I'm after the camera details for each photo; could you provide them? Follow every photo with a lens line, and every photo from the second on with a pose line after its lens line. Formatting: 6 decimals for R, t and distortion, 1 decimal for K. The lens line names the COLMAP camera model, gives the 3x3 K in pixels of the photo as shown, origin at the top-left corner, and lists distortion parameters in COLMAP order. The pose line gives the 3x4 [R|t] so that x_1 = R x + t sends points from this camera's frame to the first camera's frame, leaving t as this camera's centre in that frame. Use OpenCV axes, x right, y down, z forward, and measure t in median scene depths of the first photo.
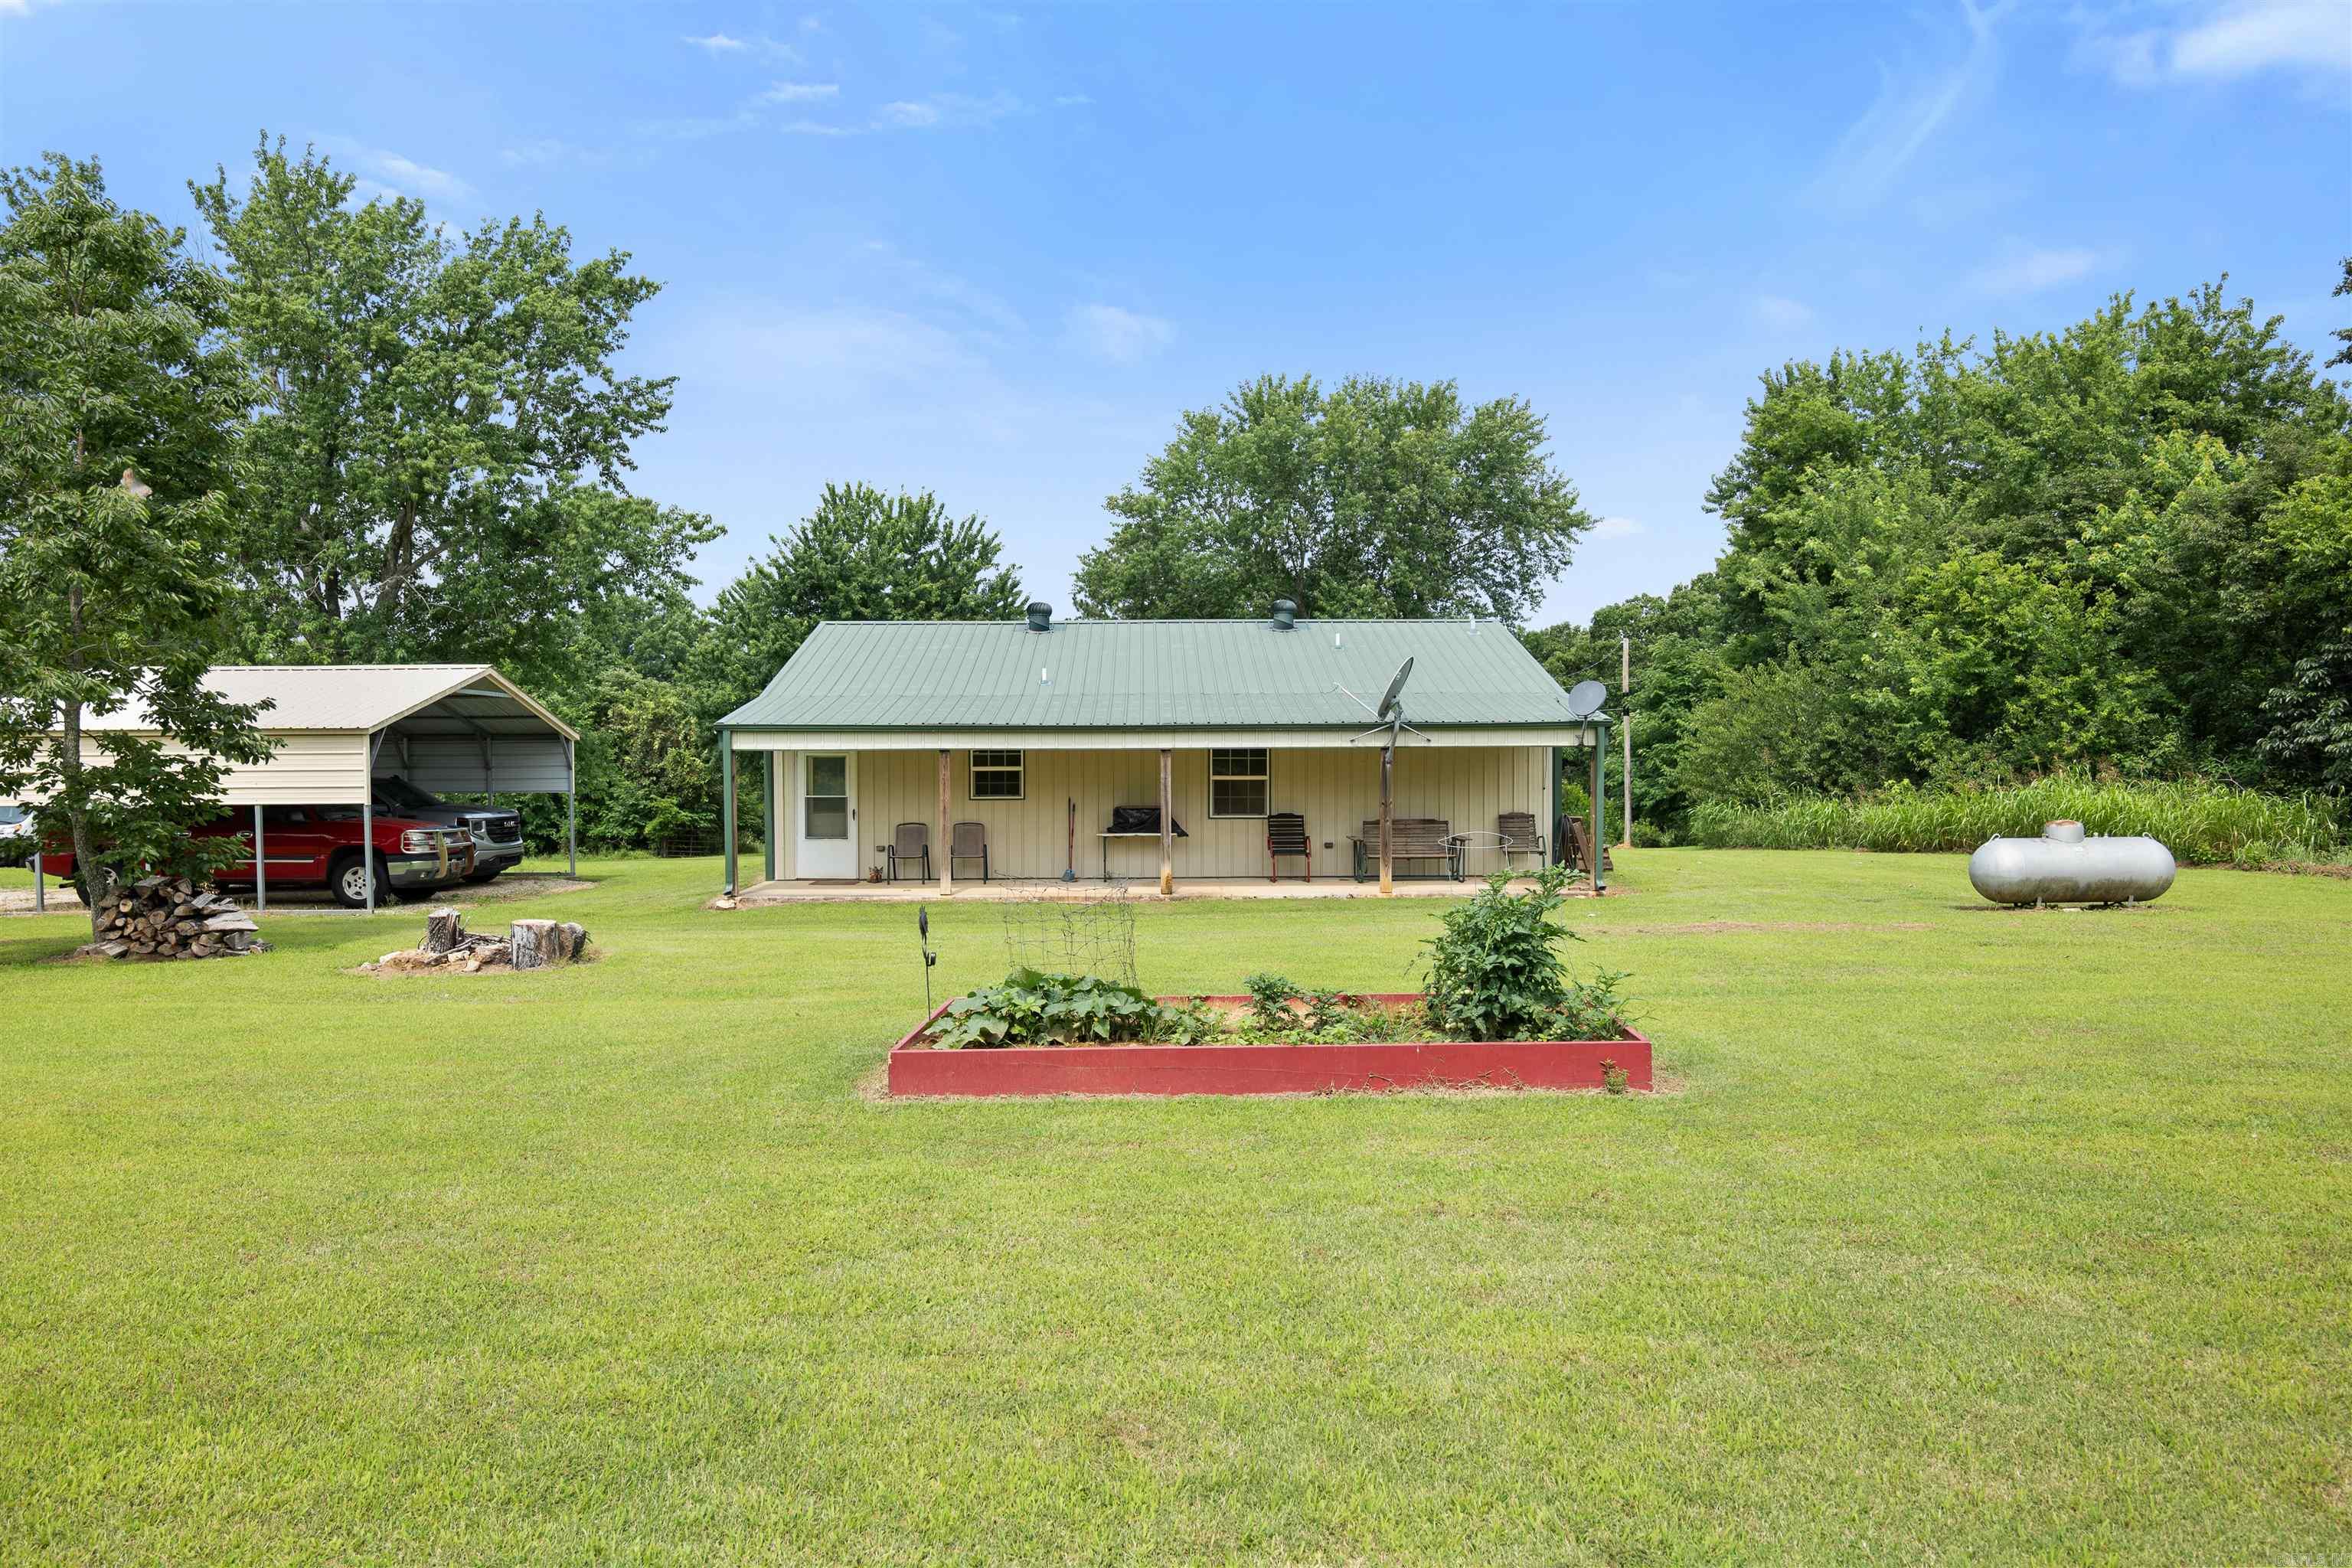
lens RADIAL K [[1587.2, 0, 1176.0], [0, 1587.2, 784.0], [0, 0, 1]] dist [0.008986, 0.001057]
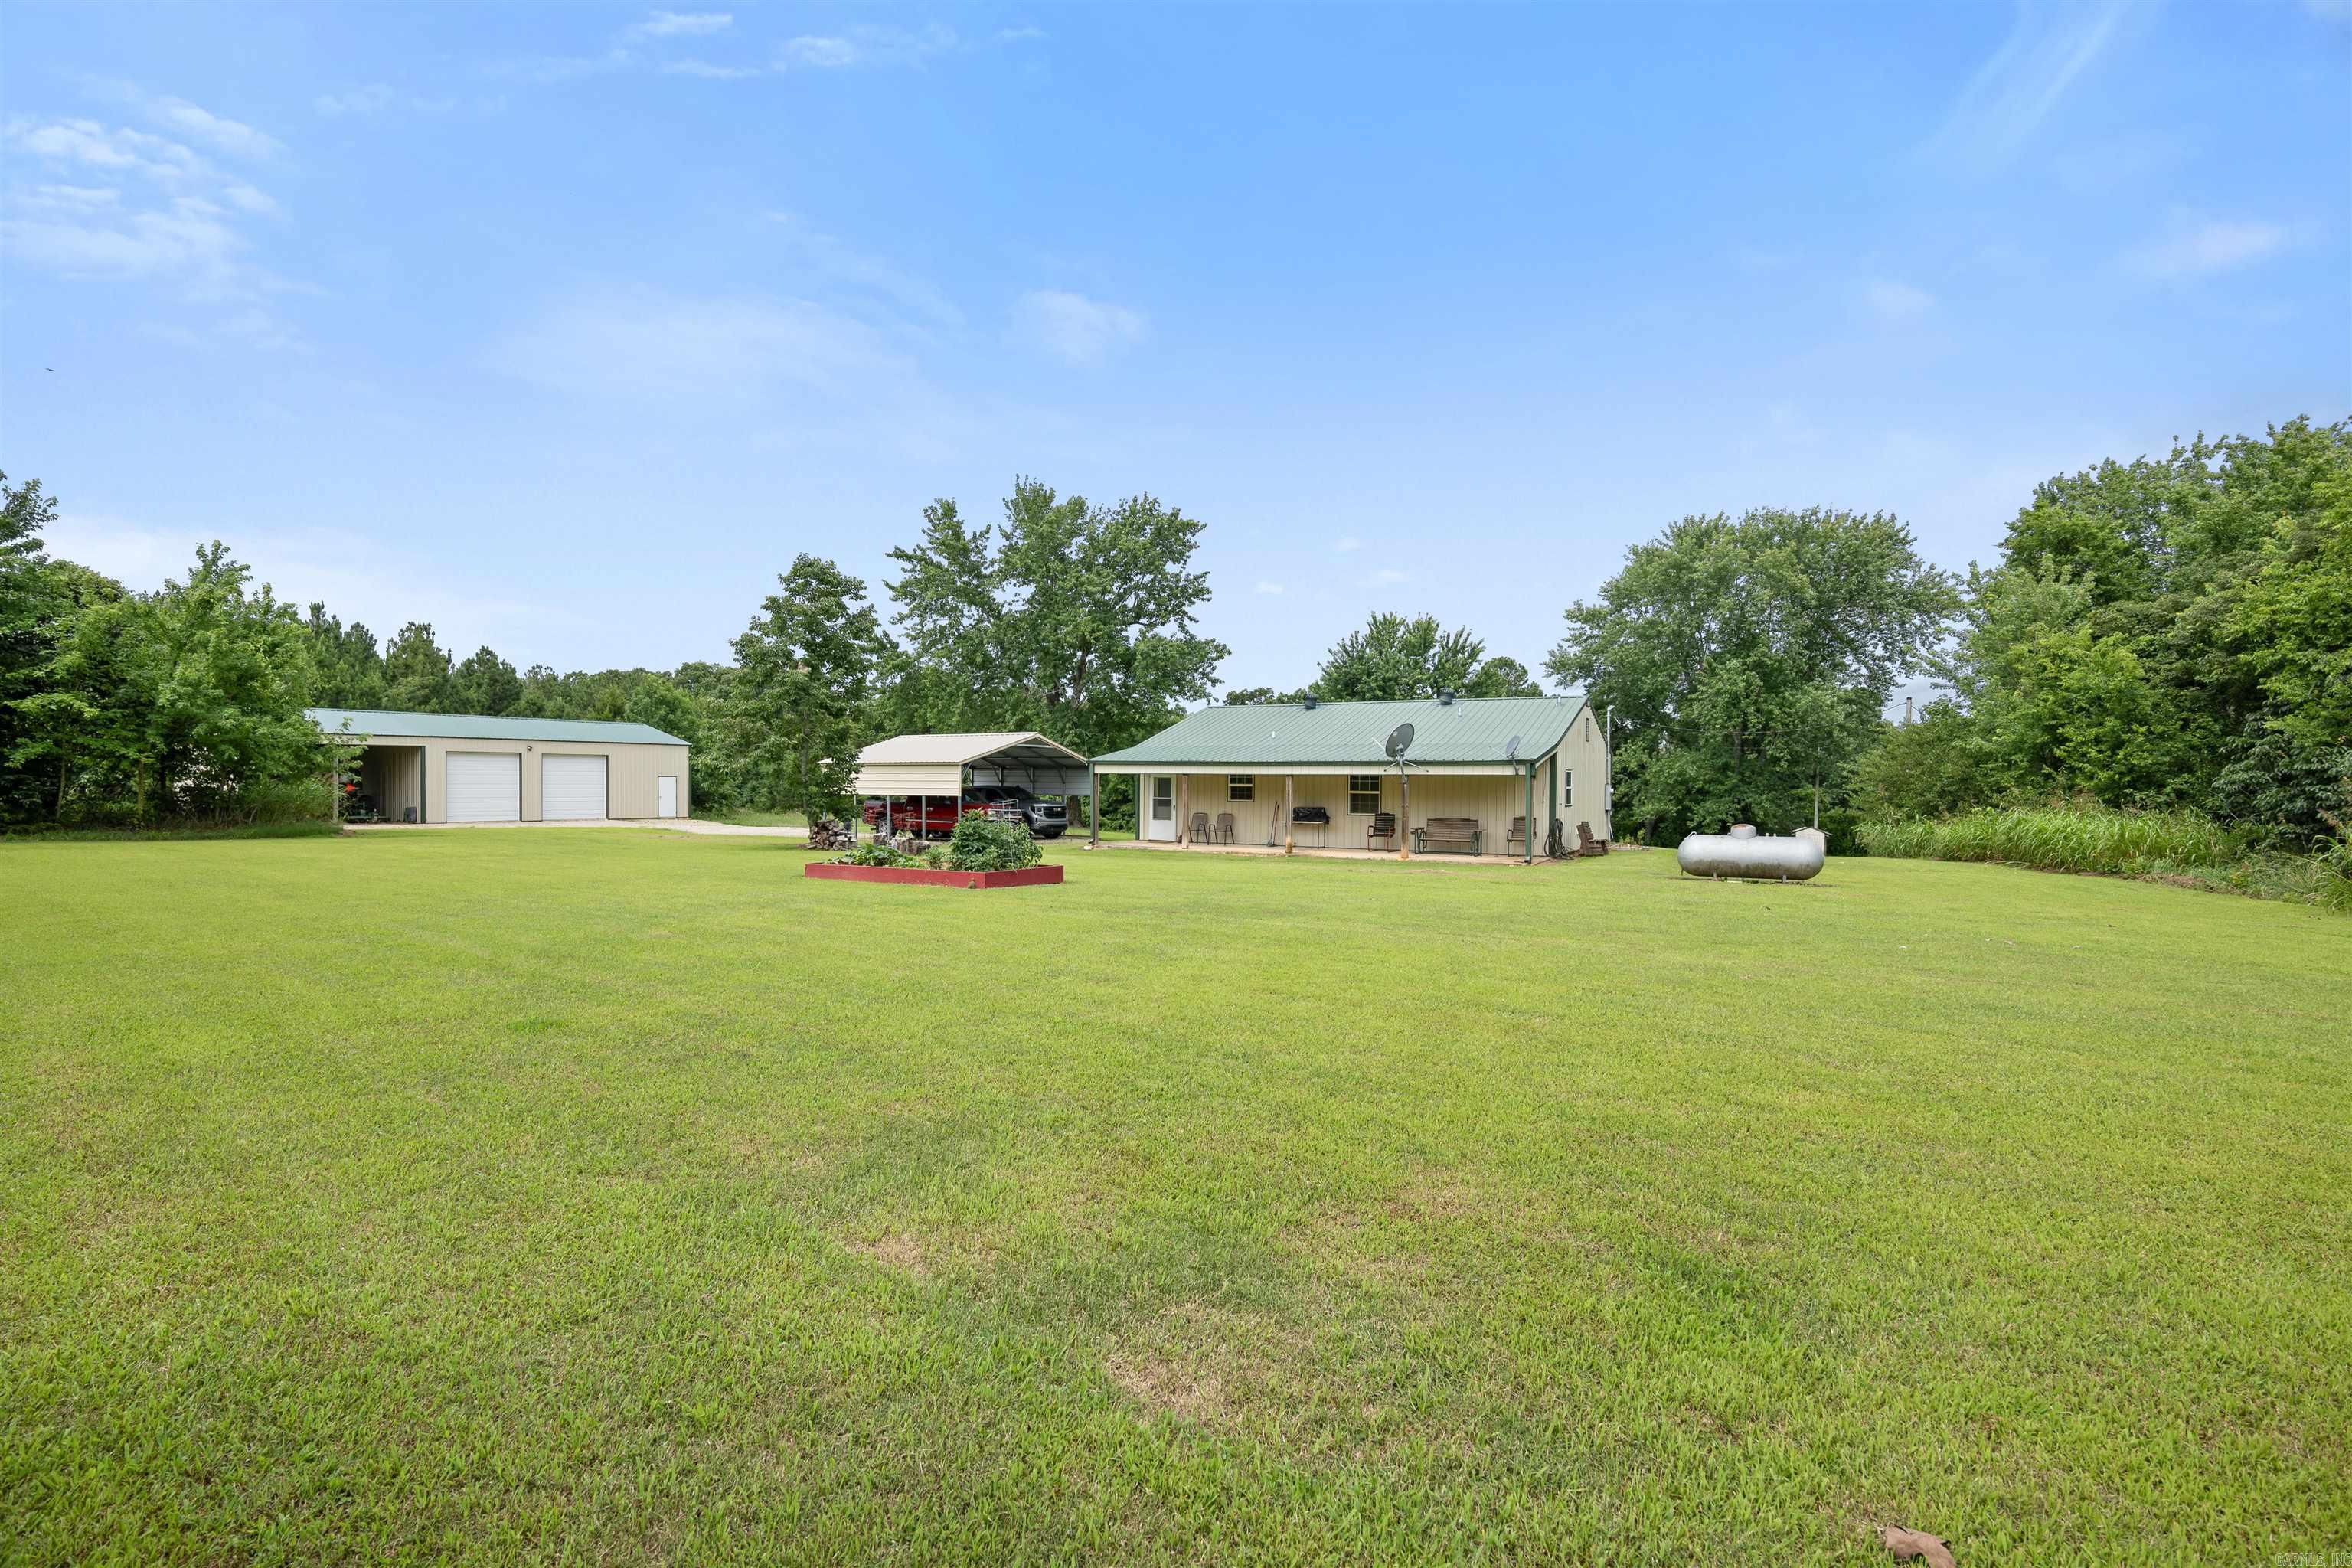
lens RADIAL K [[1089.1, 0, 1173.7], [0, 1089.1, 787.8], [0, 0, 1]] dist [-0.028989, 0.007190]
pose [[0.858249, 0.015255, -0.513007, 0.473123], [-0.024225, 0.999648, -0.010803, 0.009527], [0.512662, 0.021699, 0.858316, -0.134674]]
